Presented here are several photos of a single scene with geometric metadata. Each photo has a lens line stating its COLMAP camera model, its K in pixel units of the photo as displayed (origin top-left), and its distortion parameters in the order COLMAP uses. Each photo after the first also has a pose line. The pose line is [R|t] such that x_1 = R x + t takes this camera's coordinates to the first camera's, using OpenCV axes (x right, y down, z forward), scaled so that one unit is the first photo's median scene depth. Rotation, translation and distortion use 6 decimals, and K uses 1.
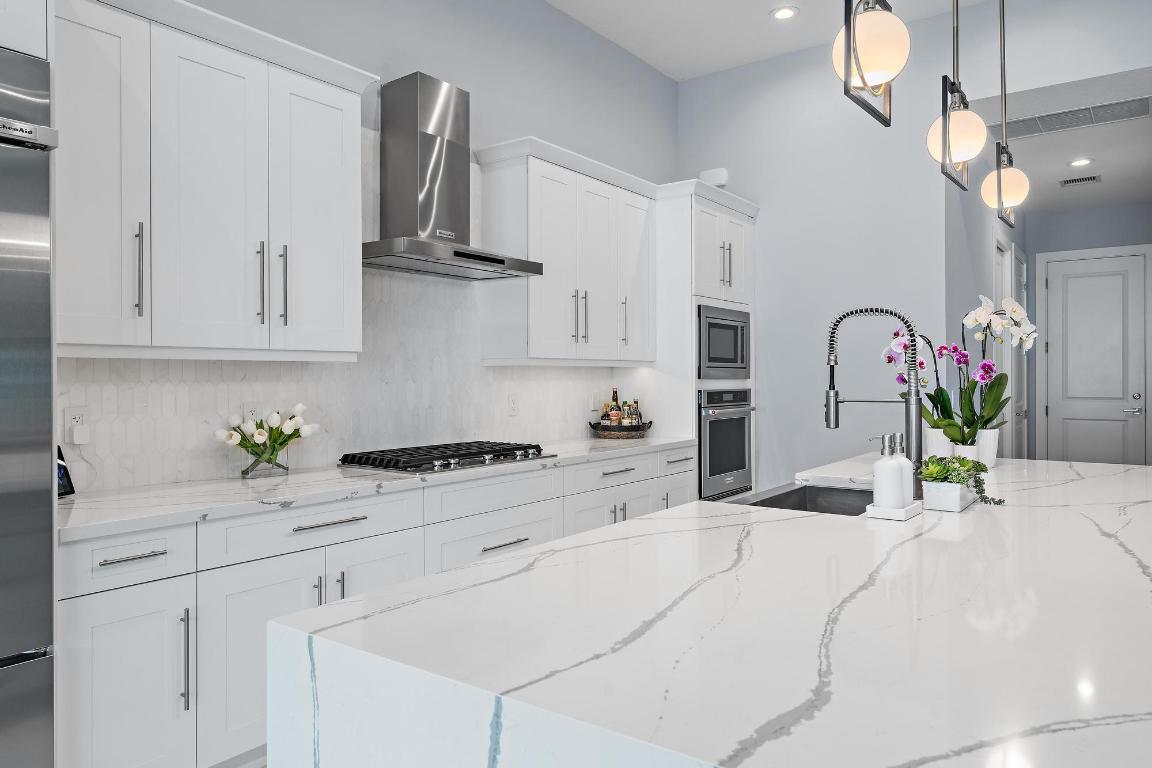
lens RADIAL K [[773.7, 0, 568.6], [0, 773.7, 376.4], [0, 0, 1]] dist [0.002578, 0.003661]
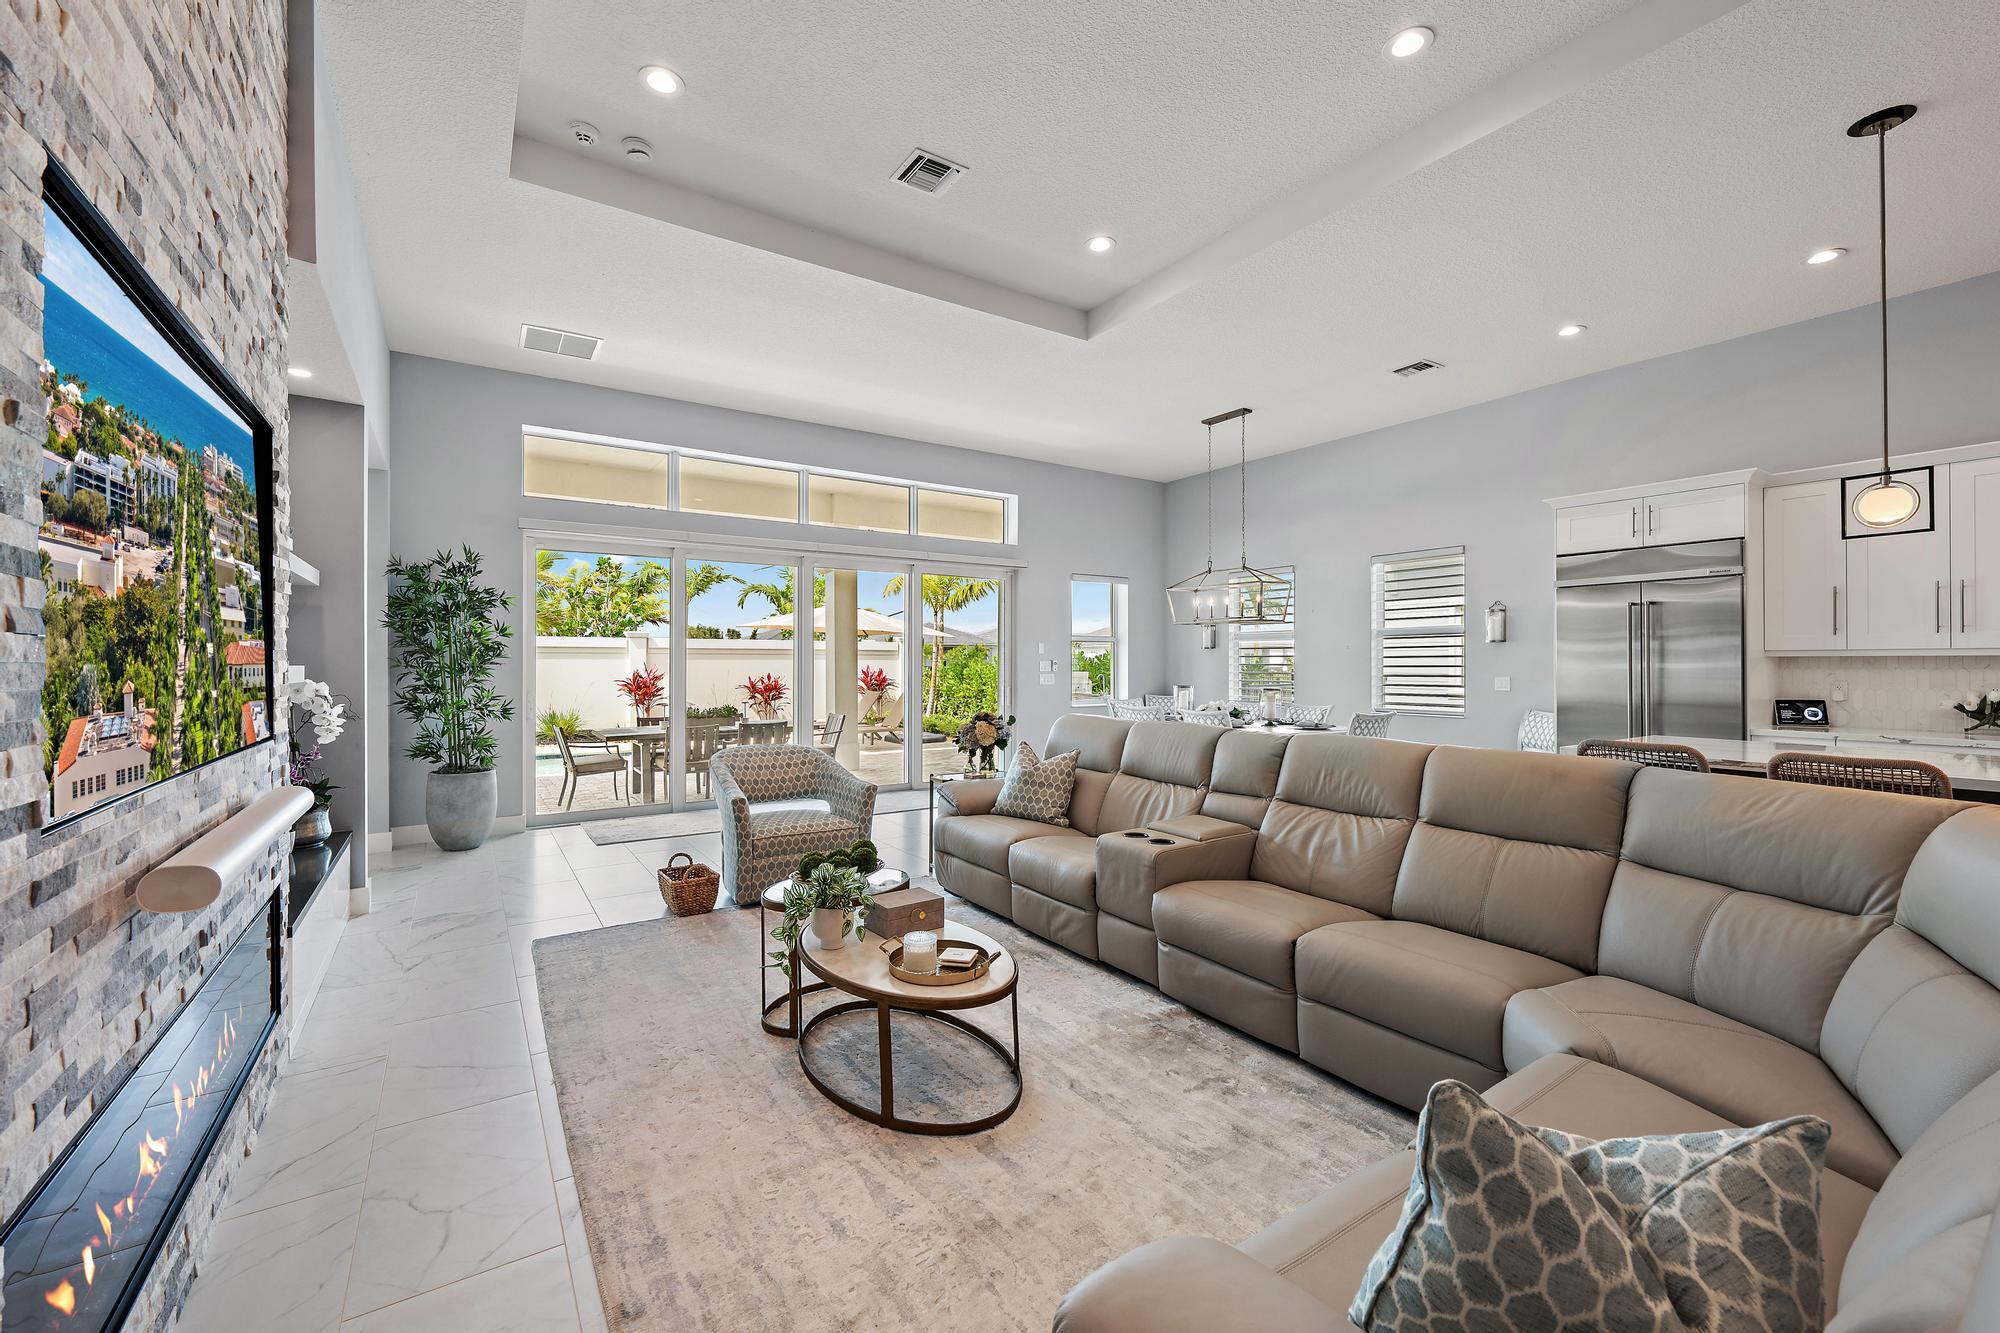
lens RADIAL K [[797.0, 0, 1011.0], [0, 797.0, 665.6], [0, 0, 1]] dist [0.000900, -0.001043]
pose [[-0.323473, 0.009087, -0.946194, 1.499364], [0.005533, 0.999955, 0.007712, -0.020961], [0.946221, -0.002741, -0.323509, -0.235651]]
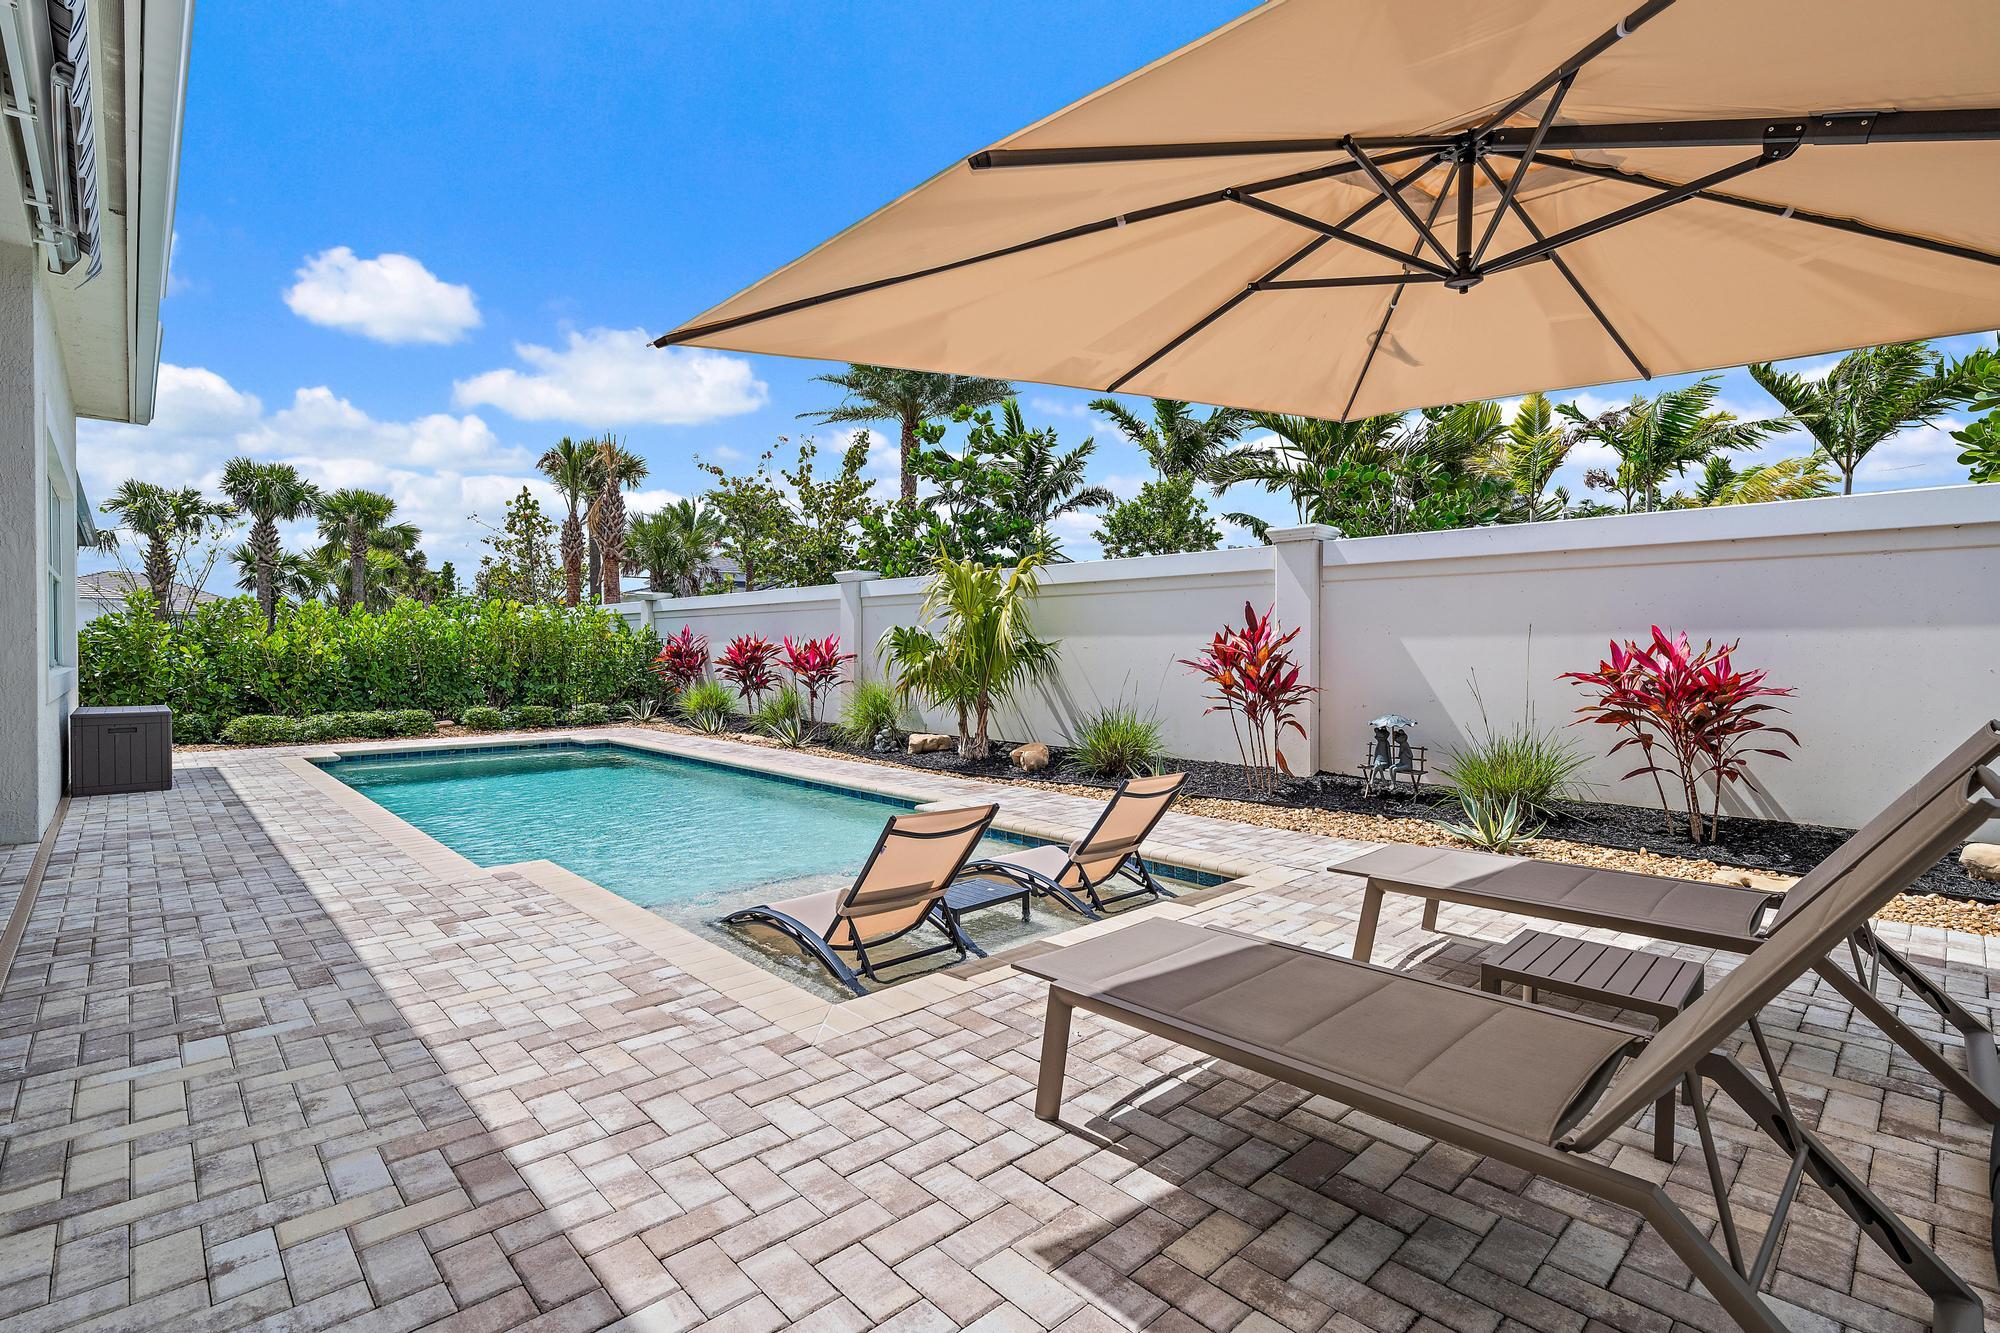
lens RADIAL K [[907.8, 0, 1005.5], [0, 907.8, 652.2], [0, 0, 1]] dist [0.002343, -0.000823]
pose [[-0.984613, 0.004335, 0.174695, -2.147020], [0.003721, 0.999986, -0.003842, 0.103458], [-0.174709, -0.003133, -0.984615, -1.717628]]
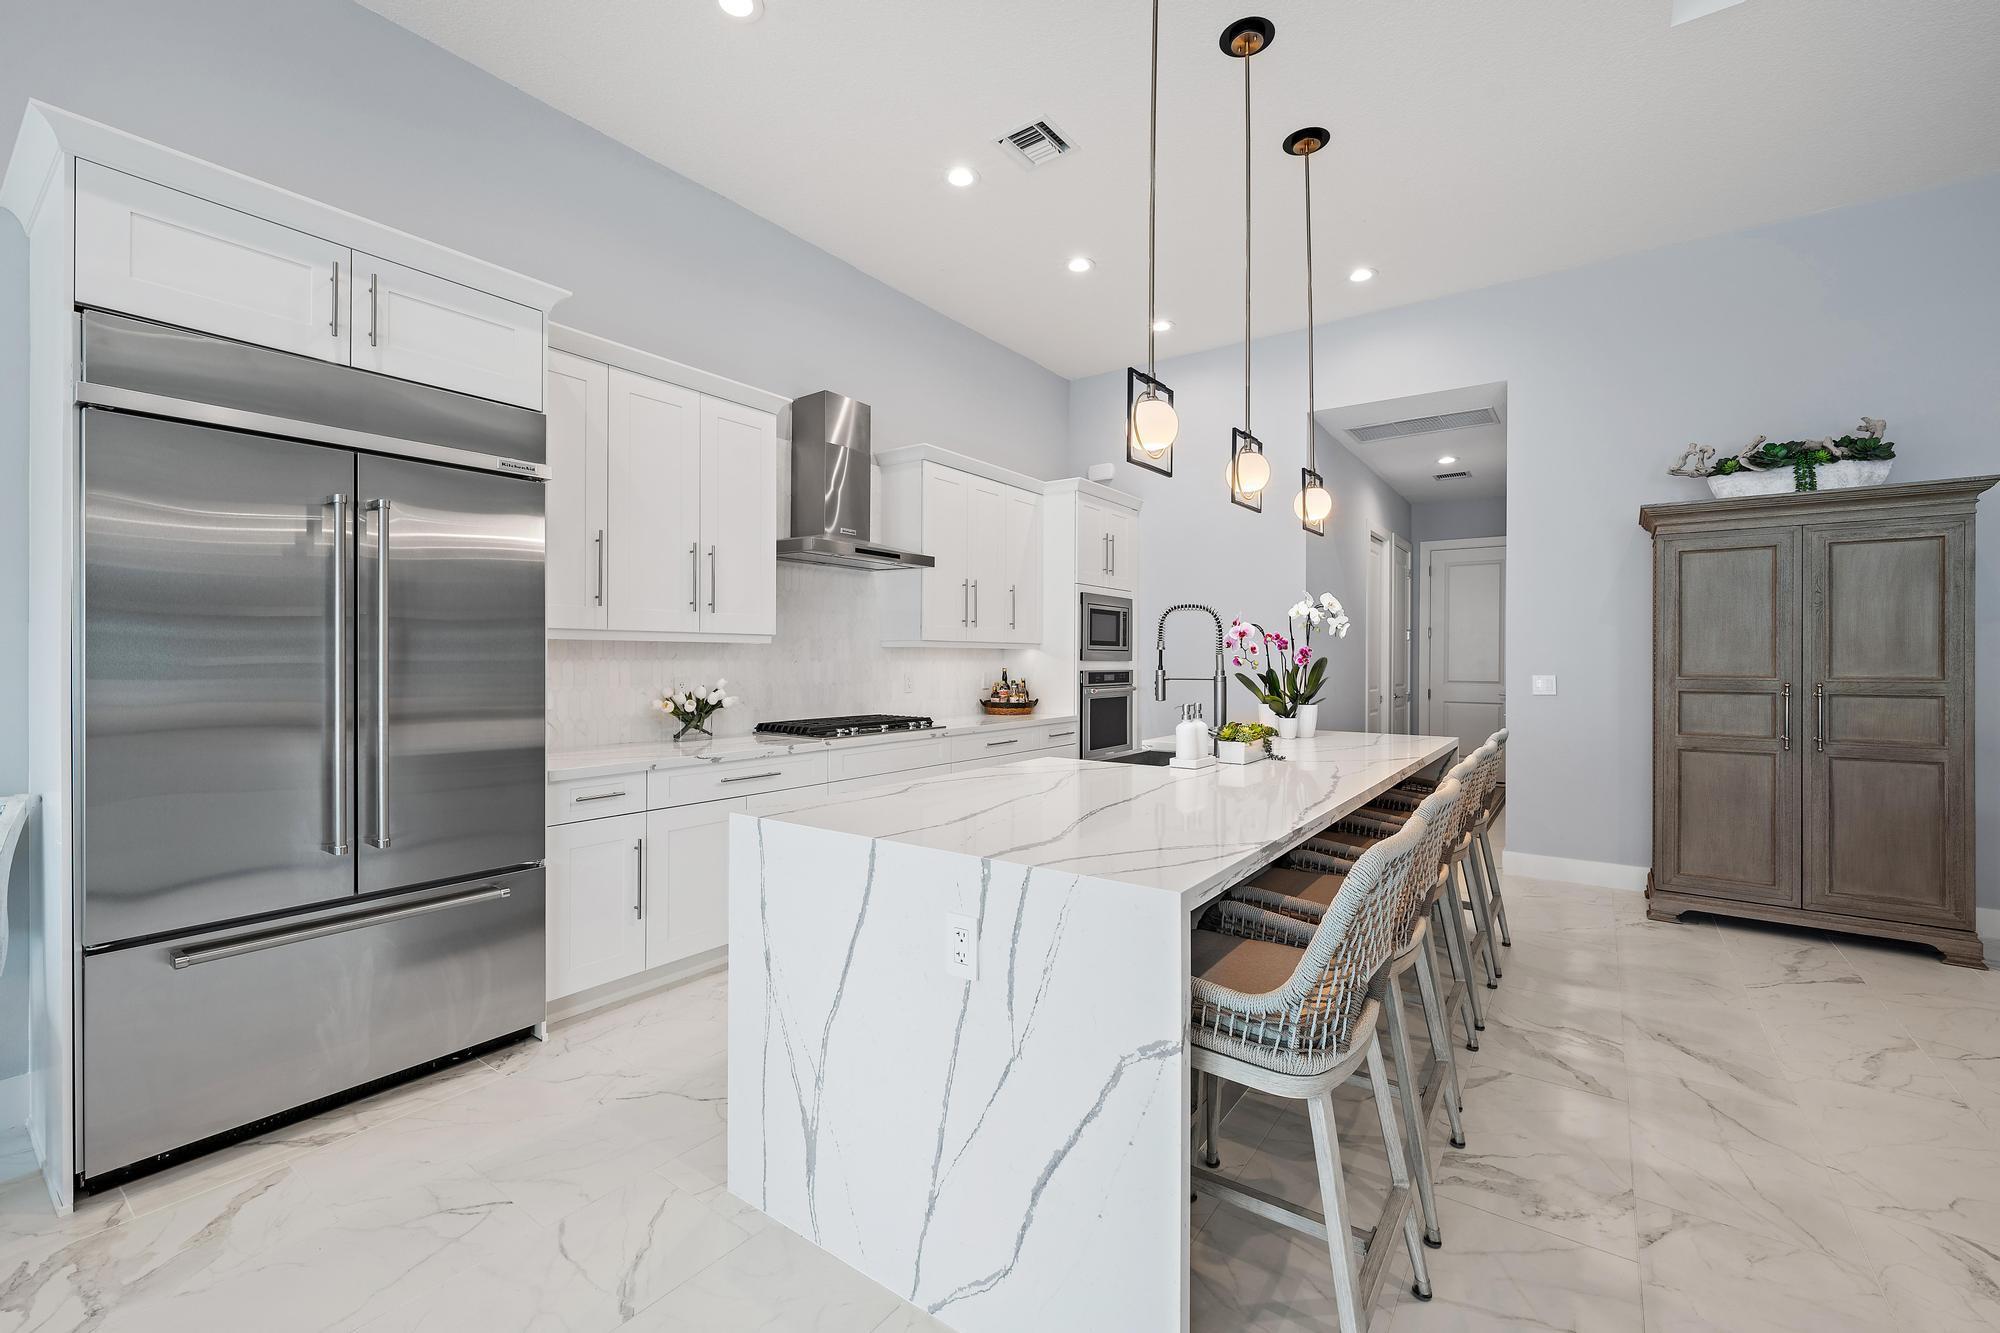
lens RADIAL K [[833.3, 0, 994.2], [0, 833.3, 660.1], [0, 0, 1]] dist [0.000788, 0.000208]
pose [[0.999859, 0.007920, 0.014808, 0.043034], [-0.007977, 0.999961, 0.003762, -0.000841], [-0.014777, -0.003880, 0.999883, -0.253793]]
